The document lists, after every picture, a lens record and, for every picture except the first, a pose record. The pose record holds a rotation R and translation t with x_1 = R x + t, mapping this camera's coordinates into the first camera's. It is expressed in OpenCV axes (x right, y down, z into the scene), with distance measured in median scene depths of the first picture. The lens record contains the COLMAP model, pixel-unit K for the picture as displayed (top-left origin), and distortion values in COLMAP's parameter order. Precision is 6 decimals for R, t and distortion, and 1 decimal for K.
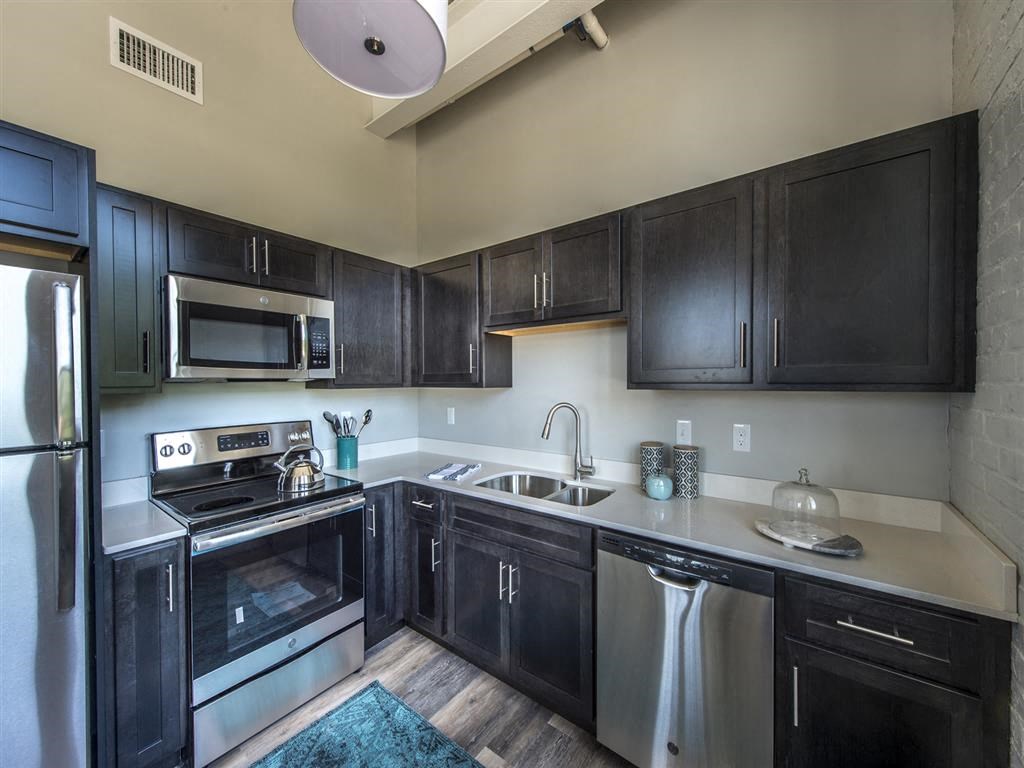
lens RADIAL K [[394.8, 0, 511.8], [0, 394.8, 384.9], [0, 0, 1]] dist [0.001829, -0.000550]
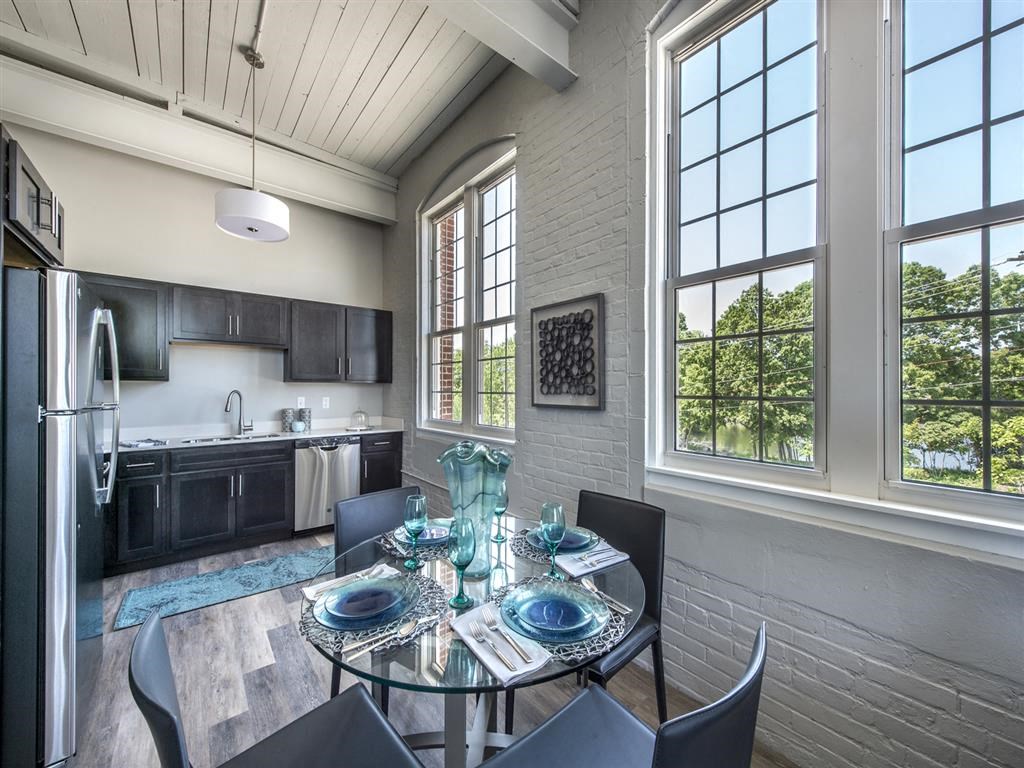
lens RADIAL K [[394.8, 0, 512.3], [0, 394.8, 386.6], [0, 0, 1]] dist [0.001829, -0.000550]
pose [[0.230480, 0.011364, 0.973011, -1.544083], [0.004467, 0.999909, -0.012737, 0.069174], [-0.973067, 0.007282, 0.230408, -0.694958]]
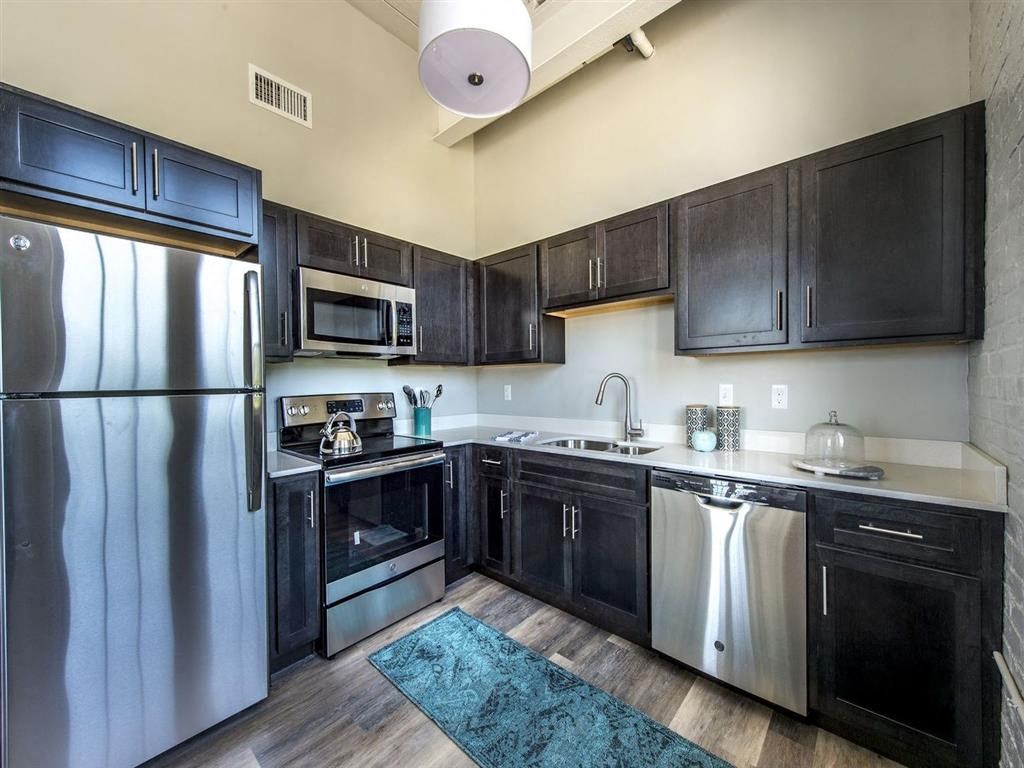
lens RADIAL K [[394.8, 0, 511.1], [0, 394.8, 385.9], [0, 0, 1]] dist [0.001829, -0.000550]
pose [[0.996919, -0.006455, -0.078167, -0.094574], [0.006607, 0.999977, 0.001694, 0.095236], [0.078155, -0.002205, 0.996939, -0.186888]]
